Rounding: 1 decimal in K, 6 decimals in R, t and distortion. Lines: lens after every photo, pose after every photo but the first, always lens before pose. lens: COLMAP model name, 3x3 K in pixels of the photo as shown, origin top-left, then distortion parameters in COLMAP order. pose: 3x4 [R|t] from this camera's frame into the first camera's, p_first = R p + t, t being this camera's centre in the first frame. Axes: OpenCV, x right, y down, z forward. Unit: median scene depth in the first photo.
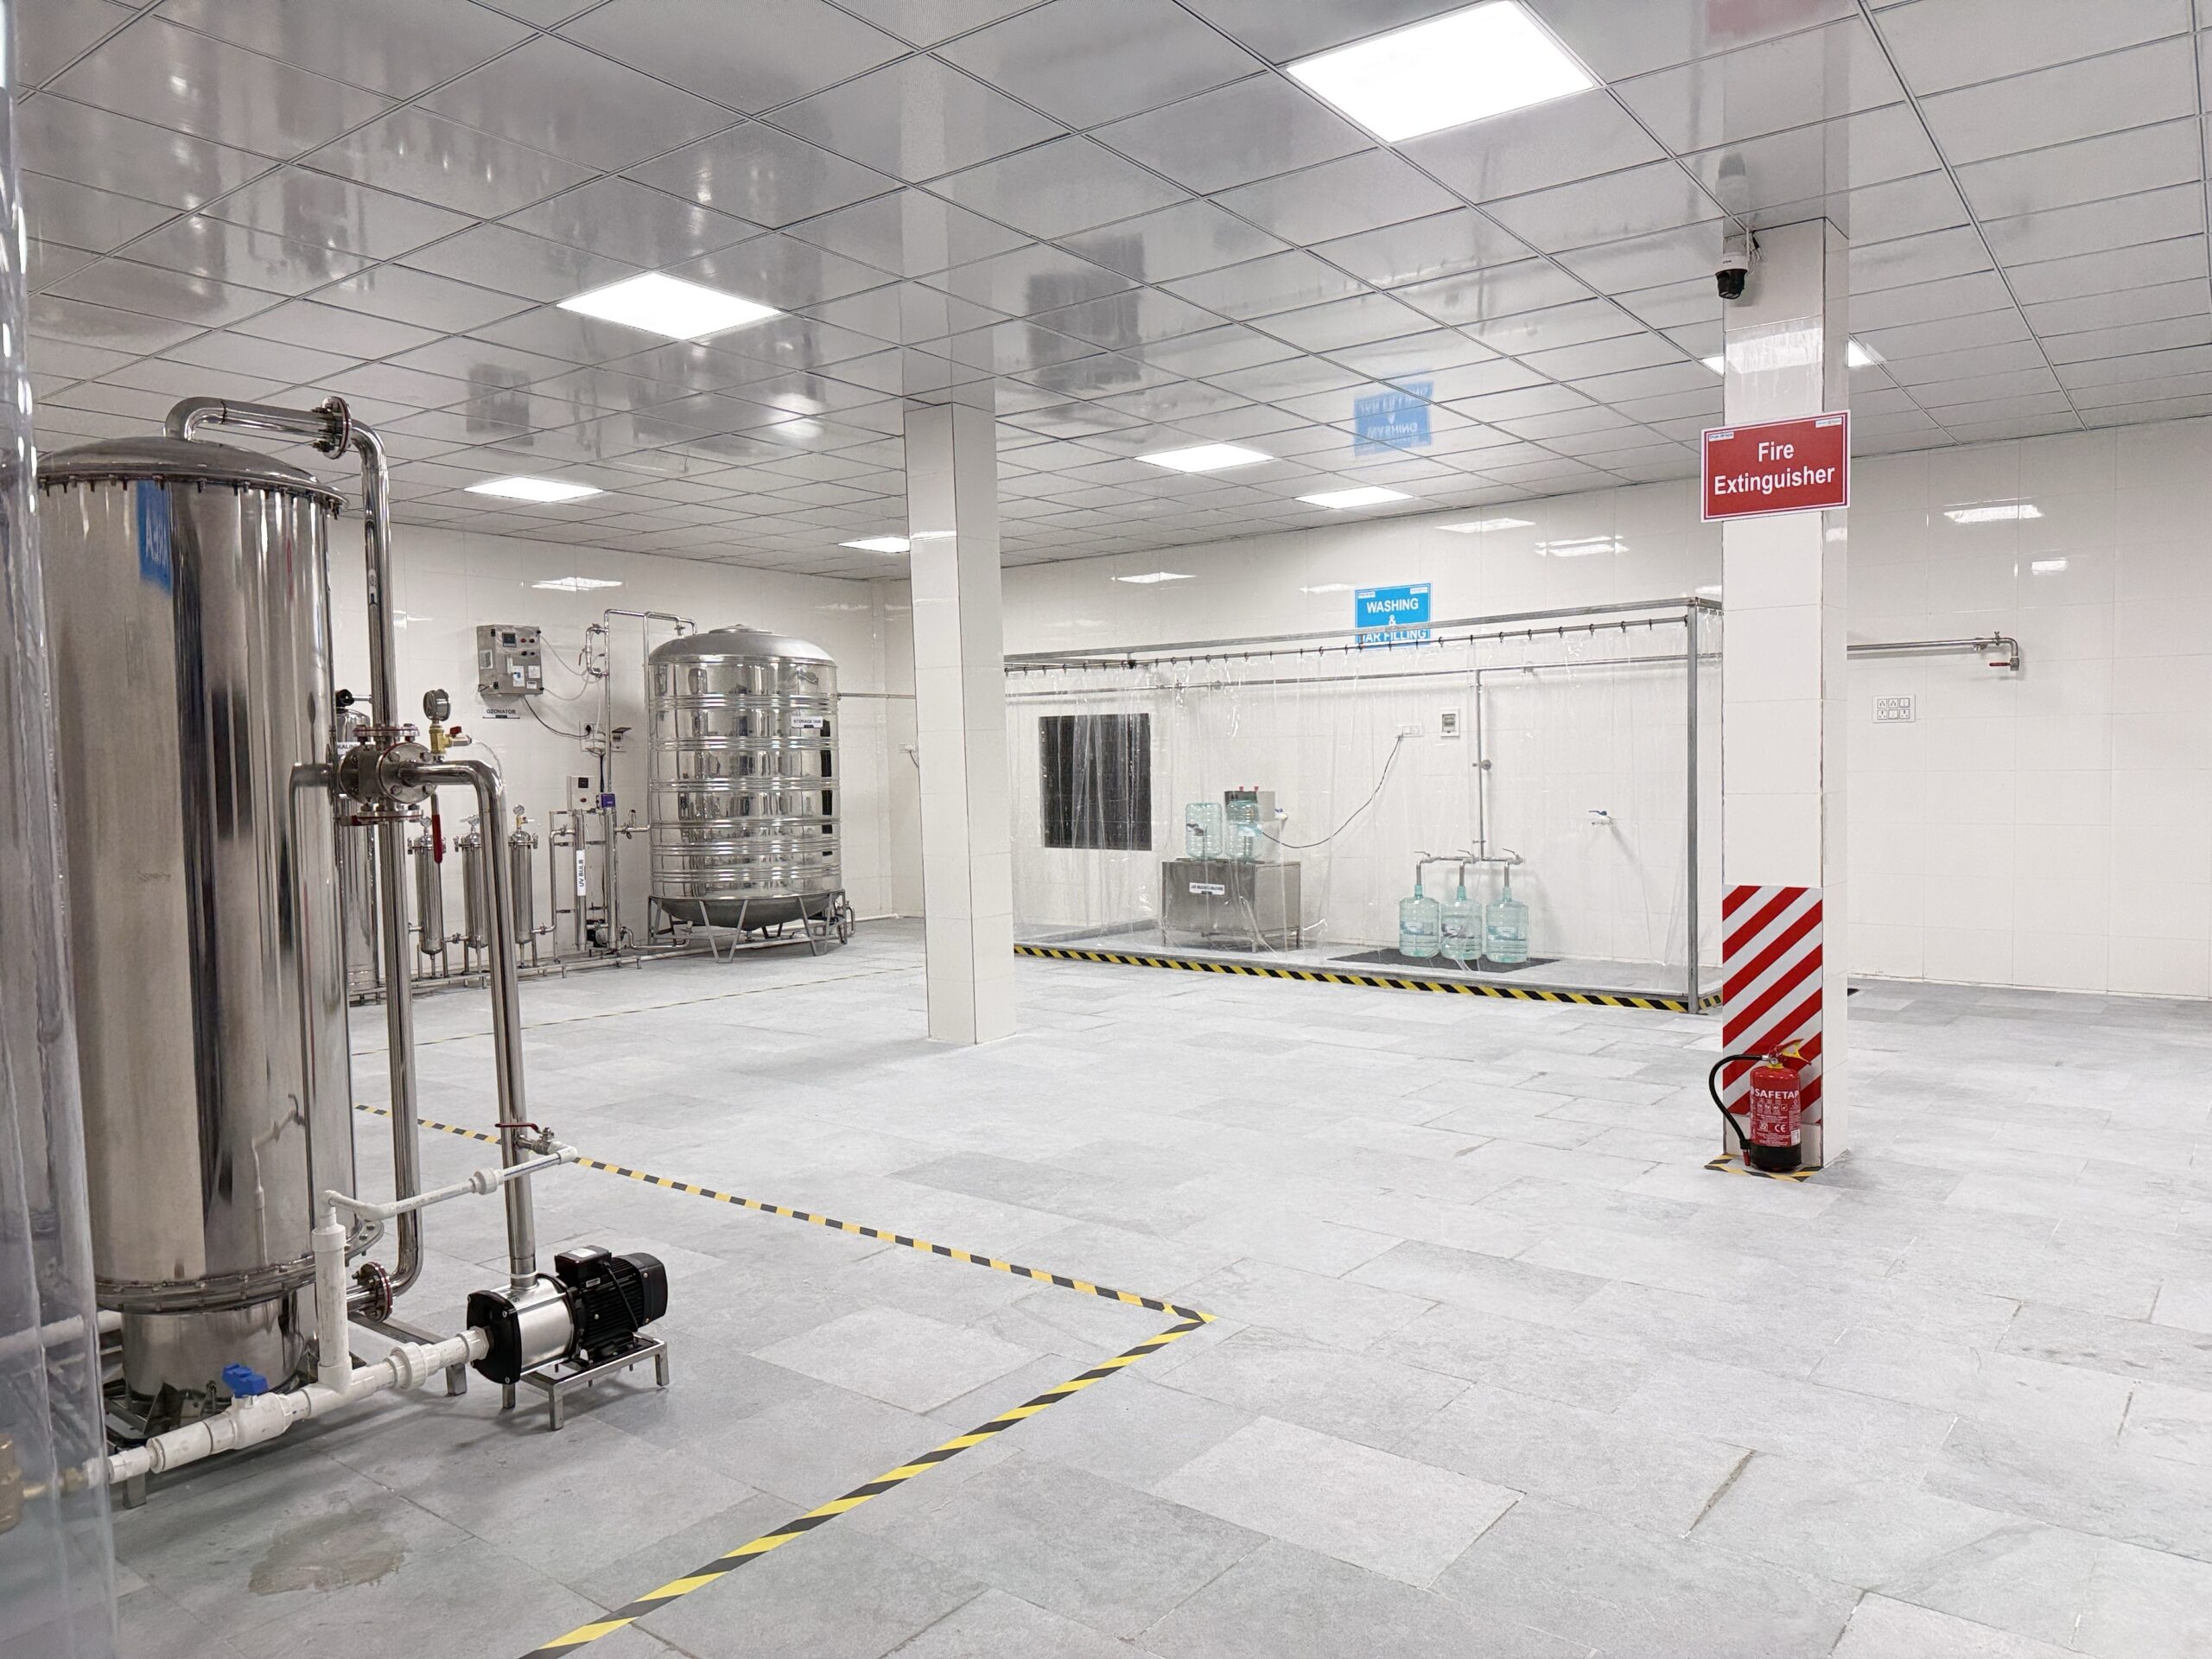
lens RADIAL K [[1534.0, 0, 1099.2], [0, 1534.0, 840.2], [0, 0, 1]] dist [0.051078, -0.067034]
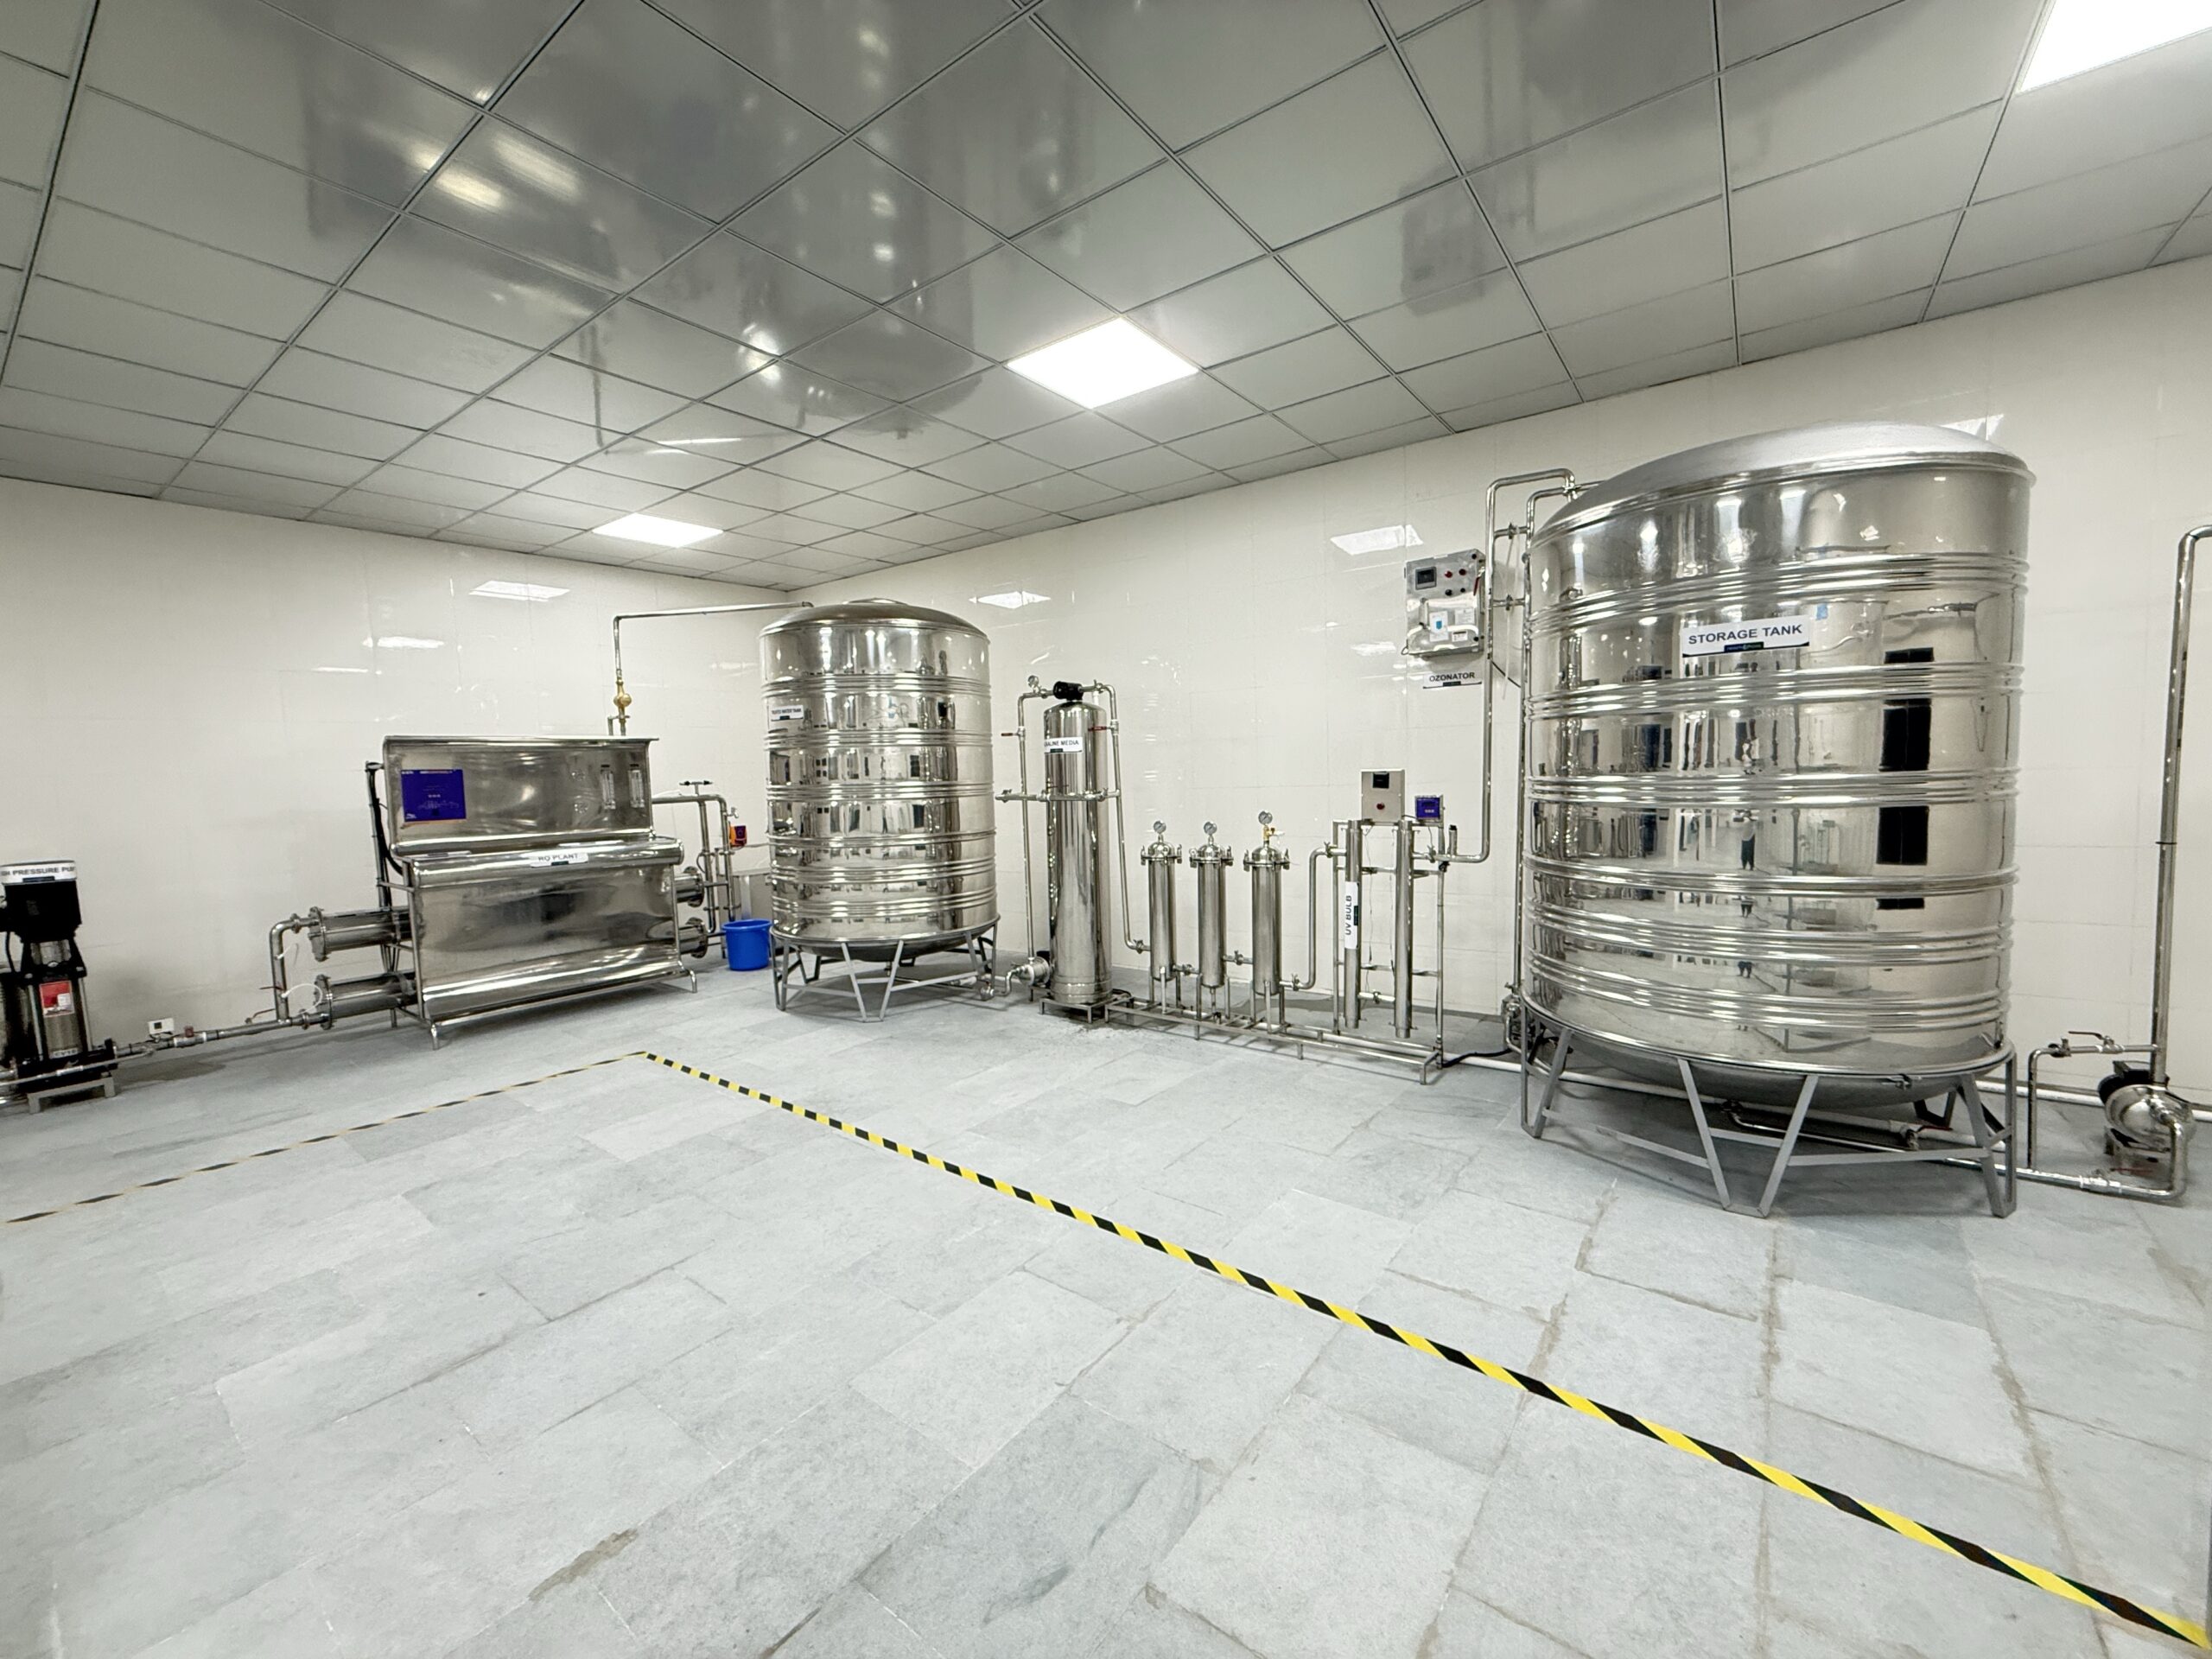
lens RADIAL K [[886.1, 0, 1102.1], [0, 886.1, 831.9], [0, 0, 1]] dist [-0.003119, 0.000969]
pose [[0.010746, 0.085901, -0.996246, 0.041966], [-0.013900, 0.996220, 0.085749, -0.045903], [0.999846, 0.012926, 0.011899, 0.877706]]
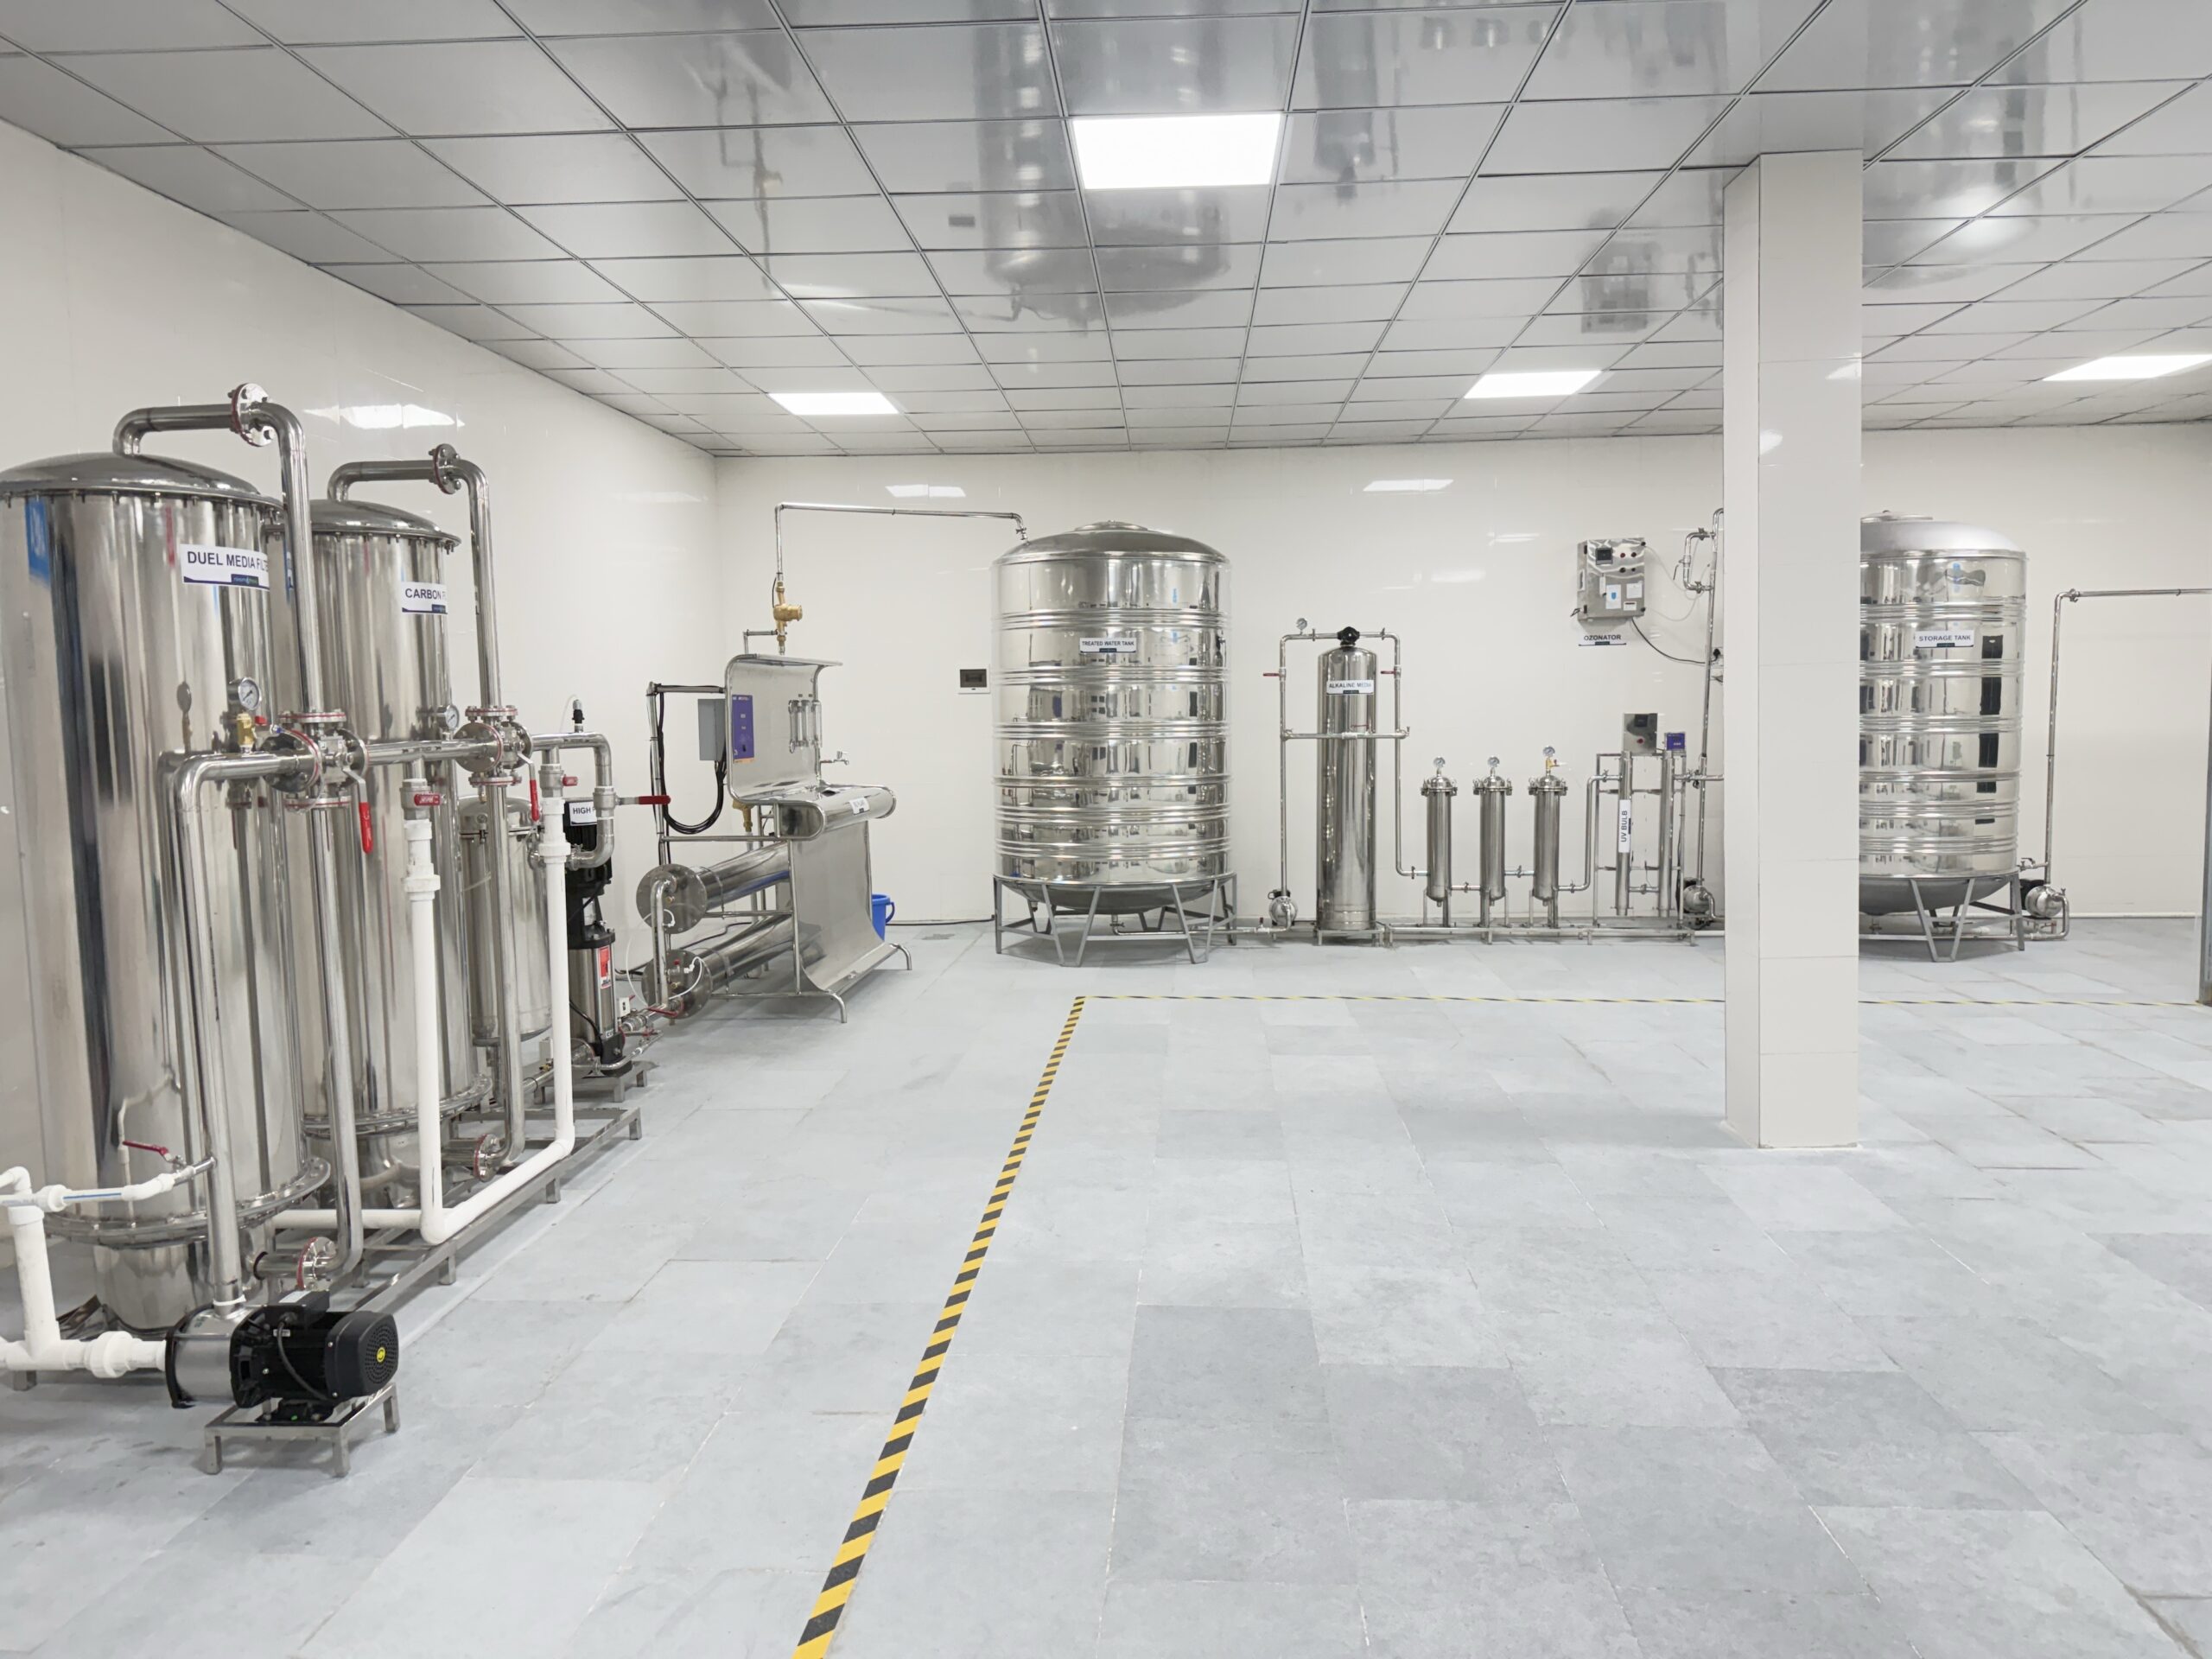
lens RADIAL K [[1534.0, 0, 1096.5], [0, 1534.0, 831.3], [0, 0, 1]] dist [0.051078, -0.067034]
pose [[0.557141, 0.076402, -0.826896, 0.205898], [-0.032456, 0.997001, 0.070252, -0.026461], [0.829784, -0.012303, 0.557950, 0.276846]]
